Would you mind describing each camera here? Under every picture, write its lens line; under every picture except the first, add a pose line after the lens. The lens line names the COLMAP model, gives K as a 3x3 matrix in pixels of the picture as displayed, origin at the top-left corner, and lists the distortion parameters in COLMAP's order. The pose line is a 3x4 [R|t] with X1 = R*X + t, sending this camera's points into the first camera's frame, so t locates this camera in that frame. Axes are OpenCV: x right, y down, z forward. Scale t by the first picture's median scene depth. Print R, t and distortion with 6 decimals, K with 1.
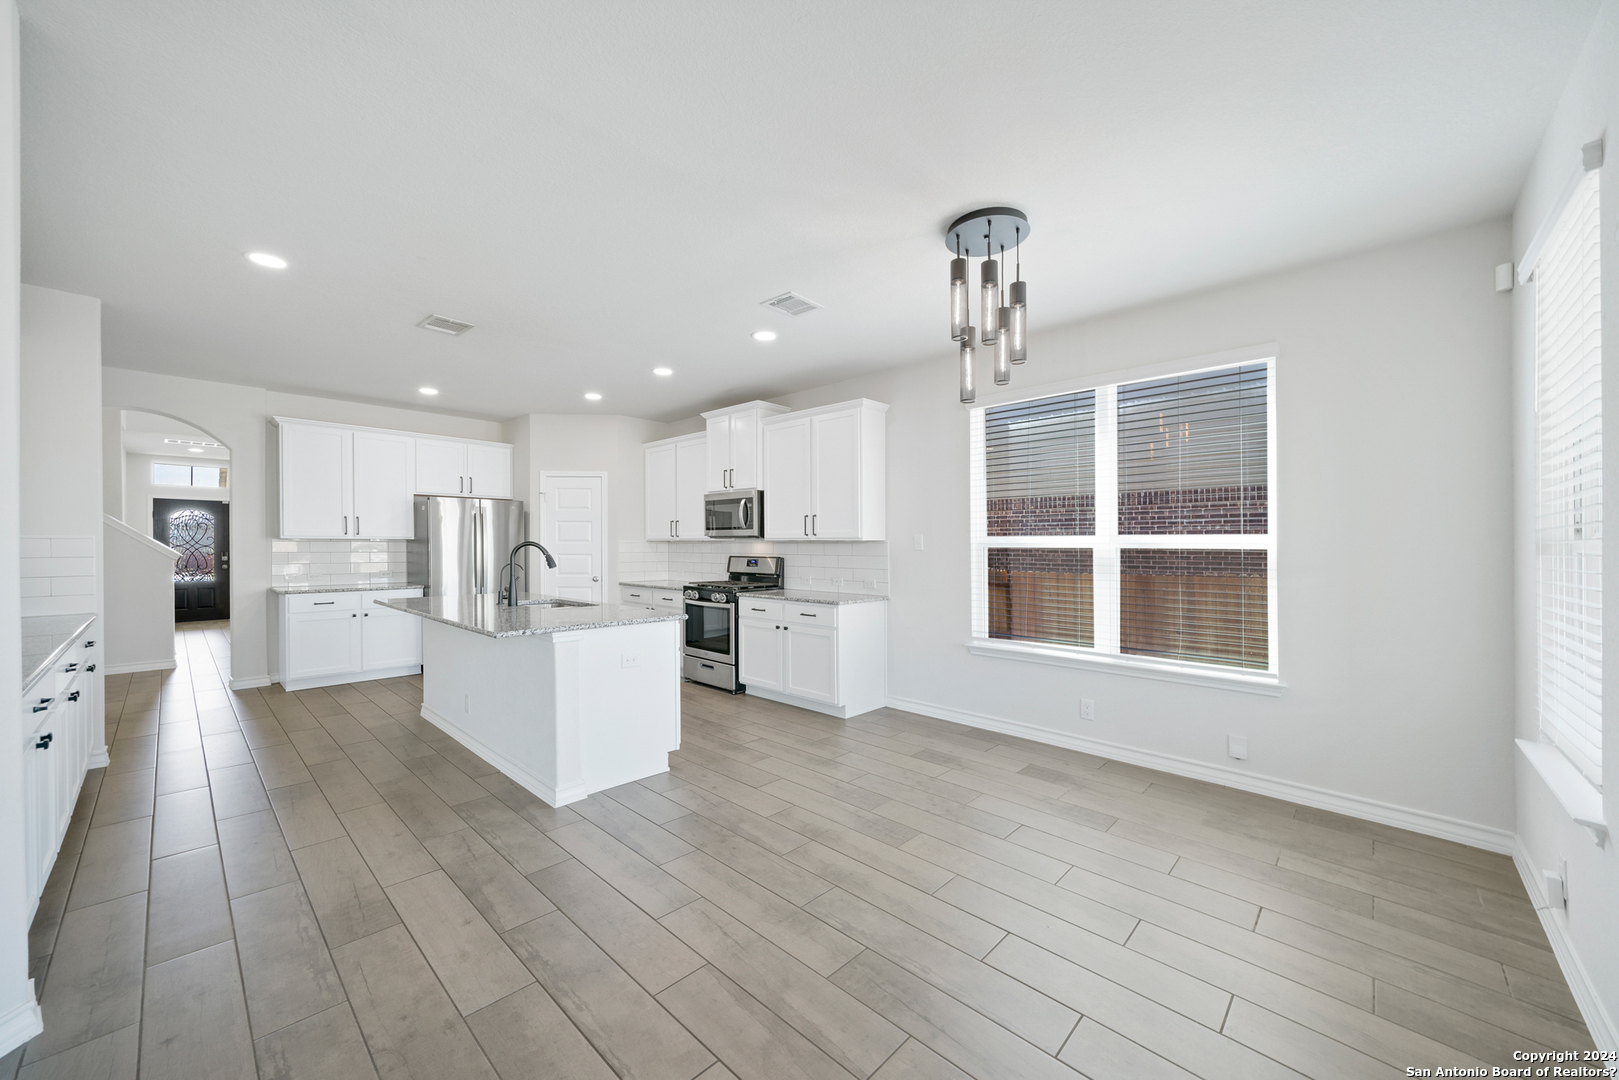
lens RADIAL K [[595.1, 0, 784.3], [0, 595.1, 557.9], [0, 0, 1]] dist [0.002572, -0.000343]
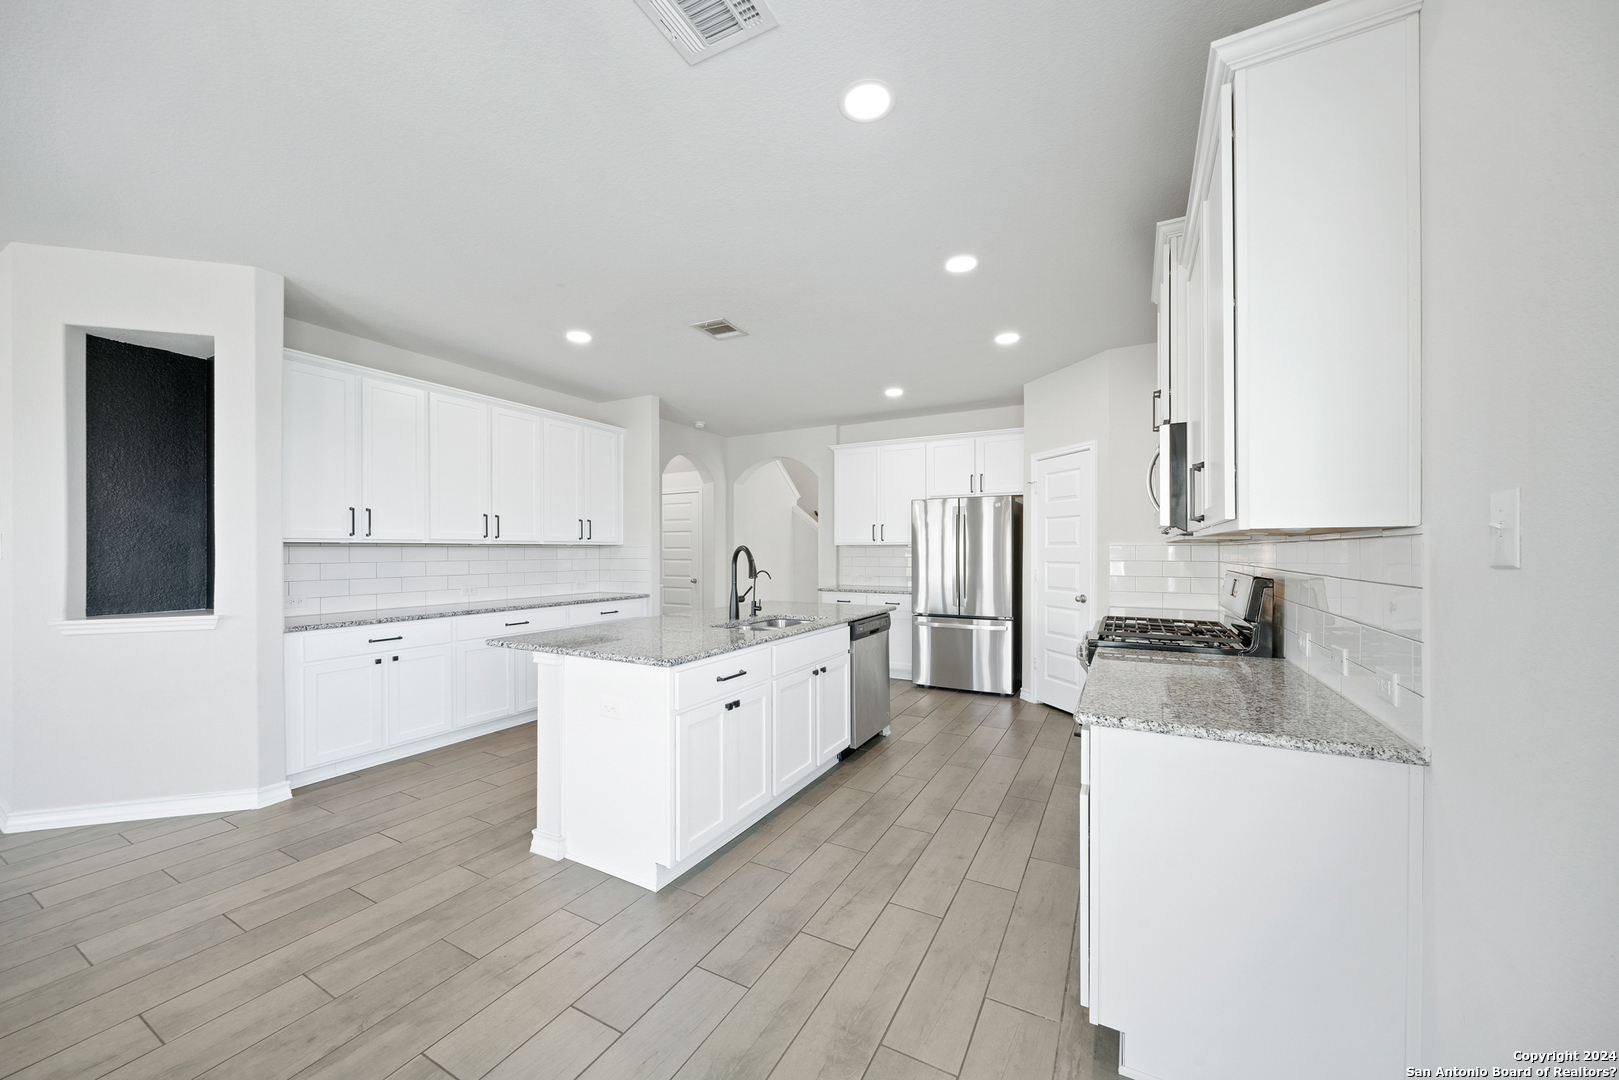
lens RADIAL K [[595.1, 0, 808.8], [0, 595.1, 556.4], [0, 0, 1]] dist [0.002572, -0.000343]
pose [[0.285641, 0.006595, -0.958314, 0.338527], [-0.017488, 0.999846, 0.001668, -0.012246], [0.958177, 0.016282, 0.285712, 0.679686]]
